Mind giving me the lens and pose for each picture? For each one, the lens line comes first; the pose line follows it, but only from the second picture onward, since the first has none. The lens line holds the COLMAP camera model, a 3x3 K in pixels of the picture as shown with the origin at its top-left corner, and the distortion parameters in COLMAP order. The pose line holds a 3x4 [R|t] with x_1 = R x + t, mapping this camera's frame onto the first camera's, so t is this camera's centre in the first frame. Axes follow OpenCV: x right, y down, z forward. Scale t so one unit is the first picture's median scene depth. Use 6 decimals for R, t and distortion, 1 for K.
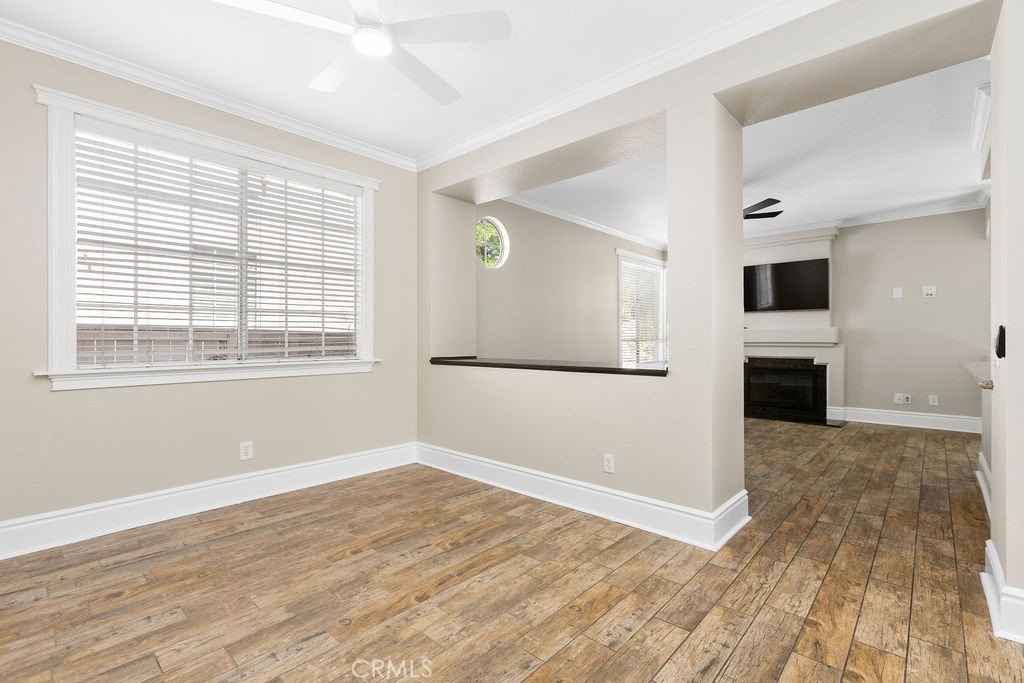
lens RADIAL K [[462.9, 0, 487.7], [0, 462.9, 335.9], [0, 0, 1]] dist [-0.018962, 0.007161]
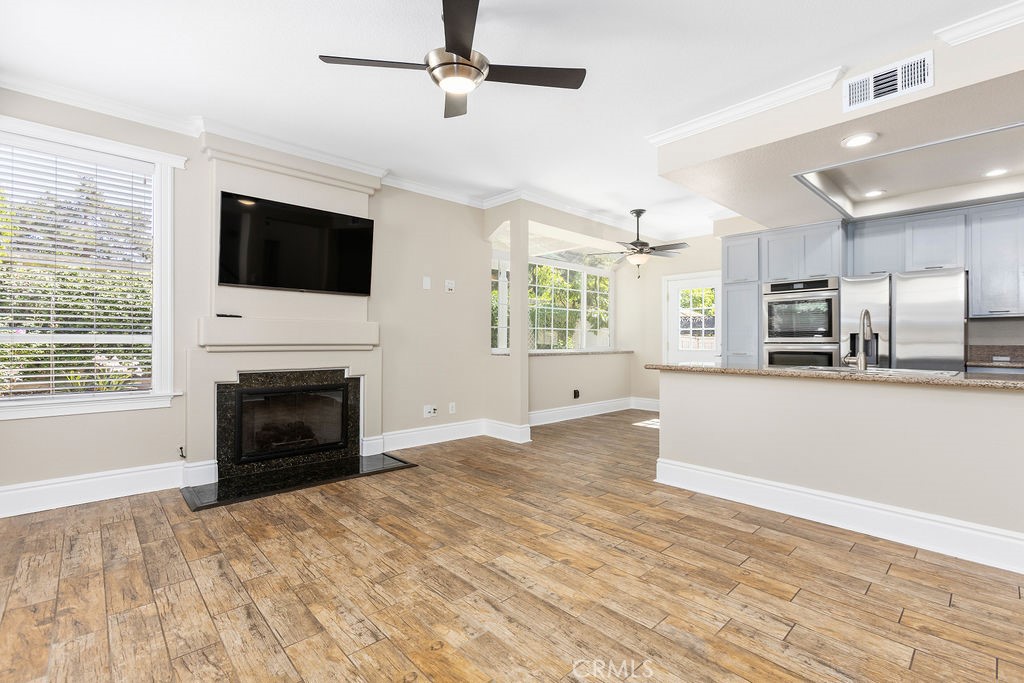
lens RADIAL K [[462.9, 0, 517.3], [0, 462.9, 338.4], [0, 0, 1]] dist [-0.018962, 0.007161]
pose [[0.019048, -0.002566, 0.999815, 0.061869], [-0.013905, 0.999899, 0.002831, 0.001123], [-0.999722, -0.013956, 0.019011, 0.768318]]
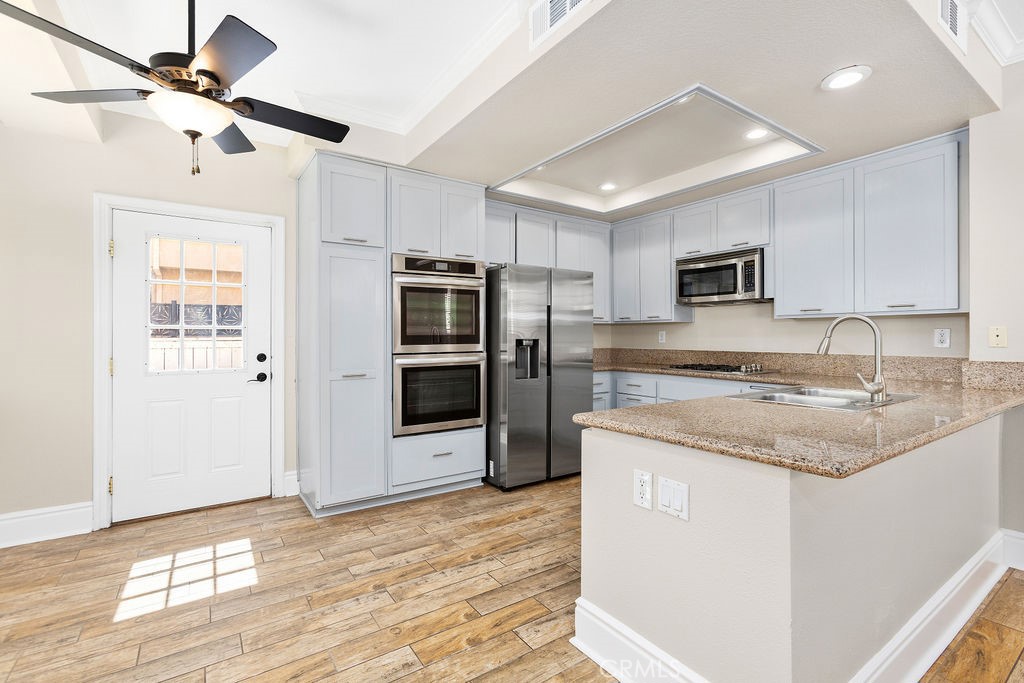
lens RADIAL K [[462.9, 0, 512.3], [0, 462.9, 335.7], [0, 0, 1]] dist [-0.018962, 0.007161]
pose [[-0.983995, -0.008610, 0.177987, 0.724941], [-0.010593, 0.999892, -0.010192, -0.011361], [-0.177880, -0.011914, -0.983980, 0.804551]]
